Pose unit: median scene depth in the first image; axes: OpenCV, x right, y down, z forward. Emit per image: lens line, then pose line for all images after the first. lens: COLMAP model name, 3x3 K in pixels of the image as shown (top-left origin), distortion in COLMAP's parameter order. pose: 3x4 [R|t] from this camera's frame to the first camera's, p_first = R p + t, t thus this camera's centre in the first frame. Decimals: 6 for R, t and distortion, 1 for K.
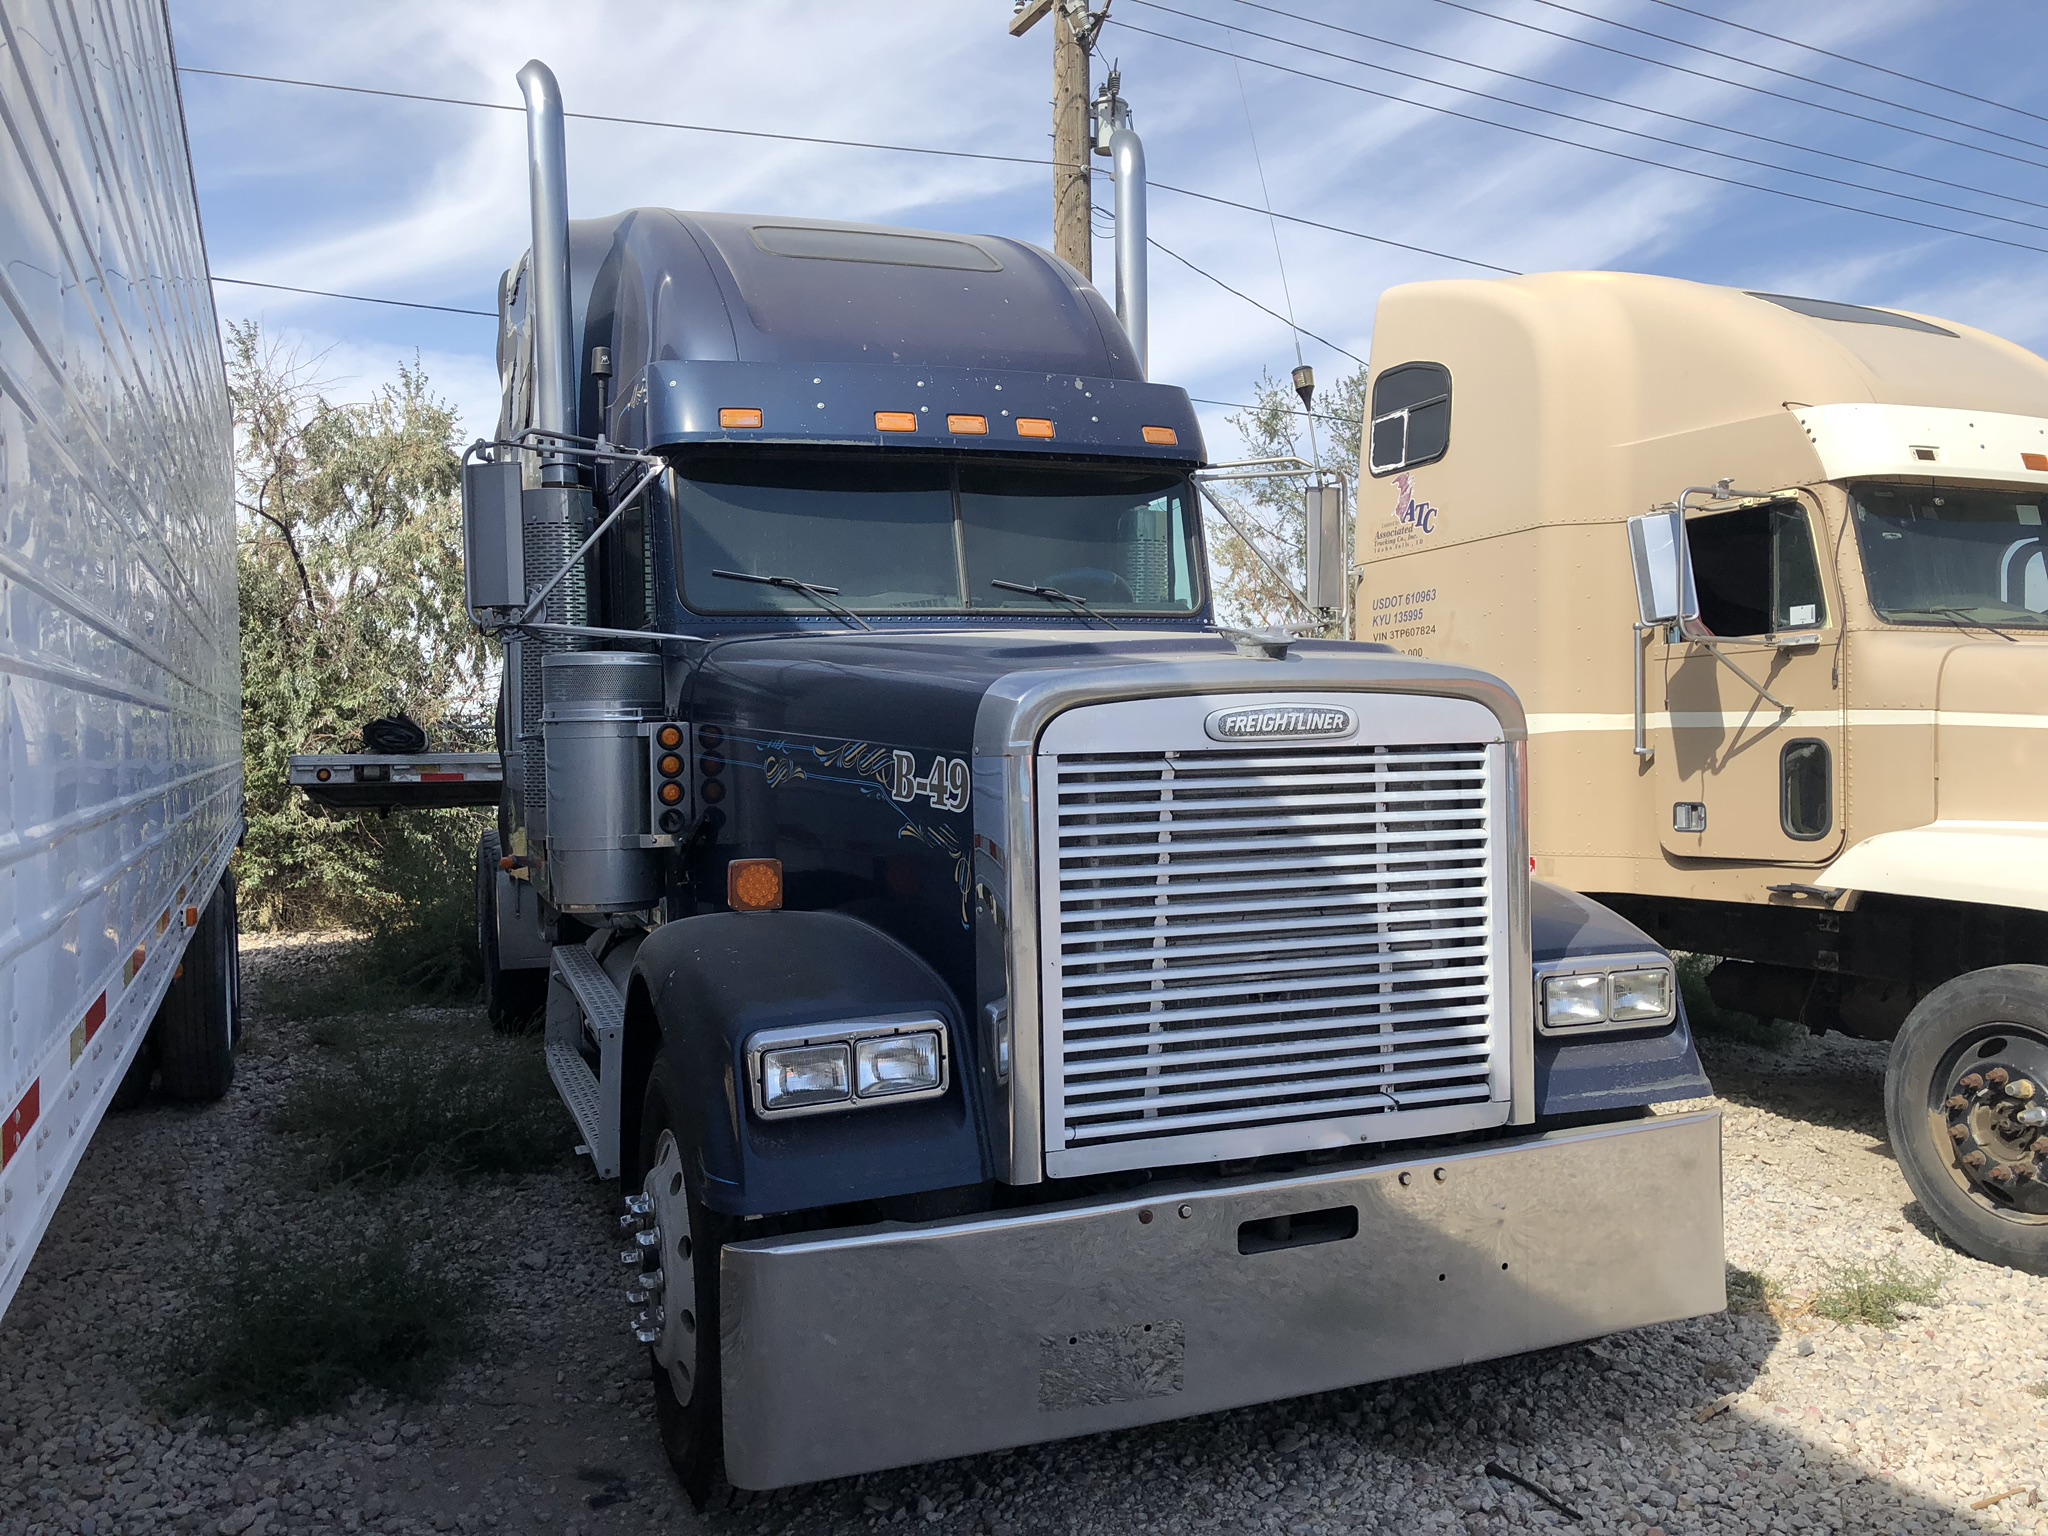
lens RADIAL K [[1741.0, 0, 1024.0], [0, 1741.0, 768.0], [0, 0, 1]] dist [0.002241, 0.000227]
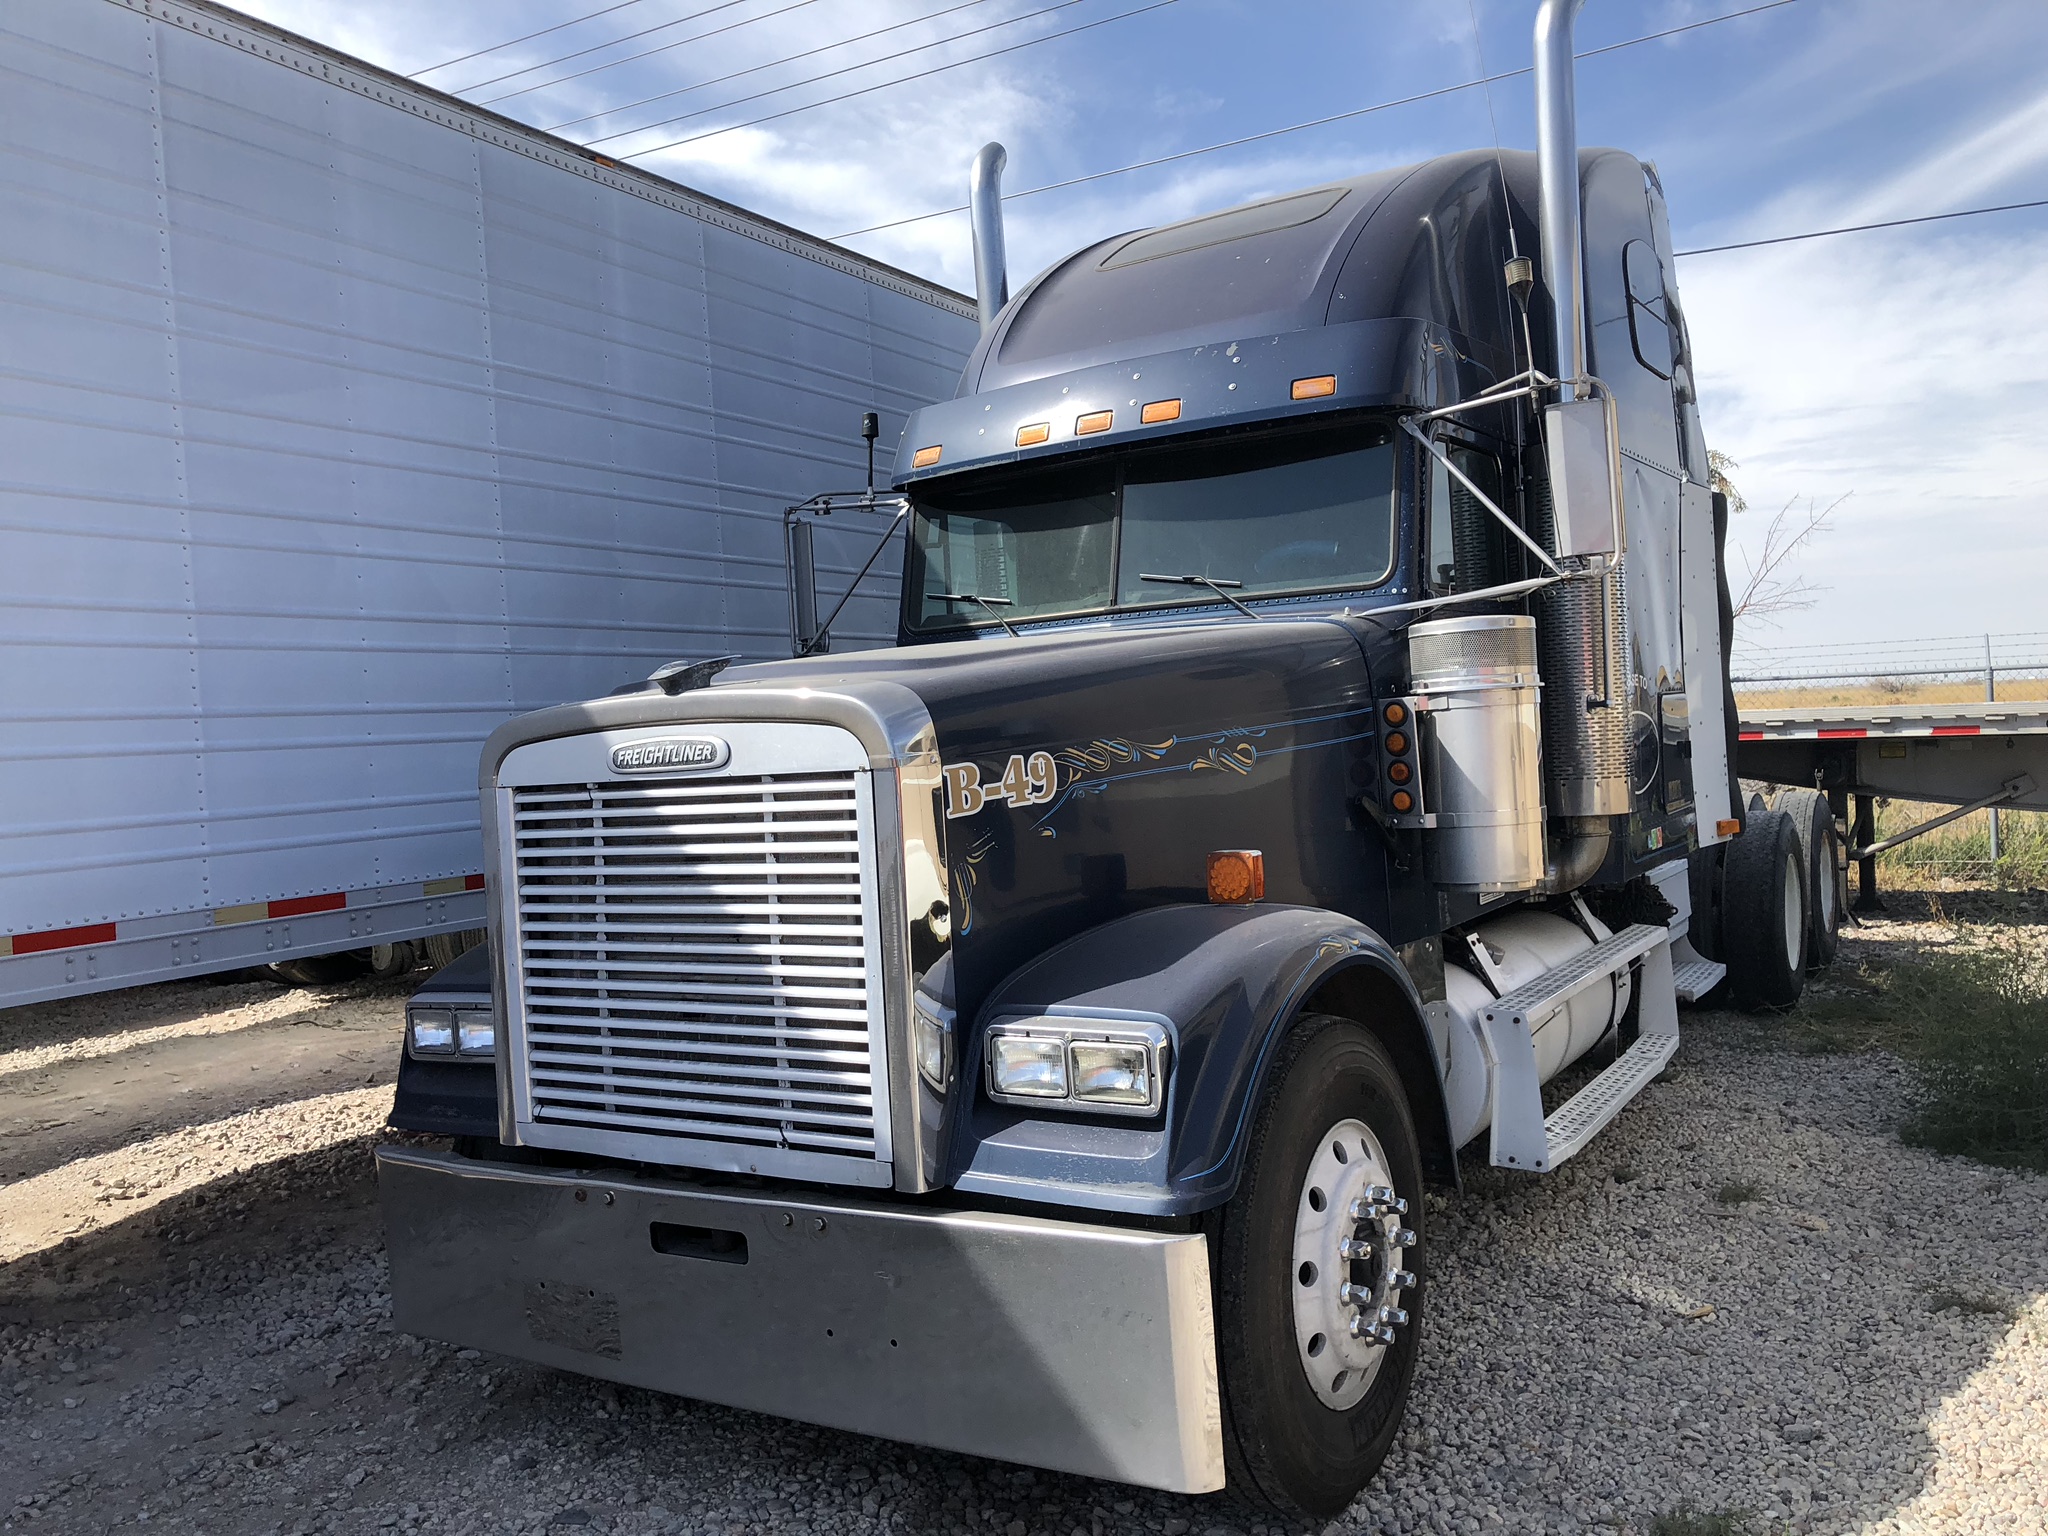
lens RADIAL K [[1694.9, 0, 1024.0], [0, 1694.9, 768.0], [0, 0, 1]] dist [-0.025765, -0.001734]
pose [[0.623286, 0.003186, -0.781987, 1.042828], [0.027648, 0.999277, 0.026108, -0.037580], [0.781505, -0.037893, 0.622747, 0.523186]]
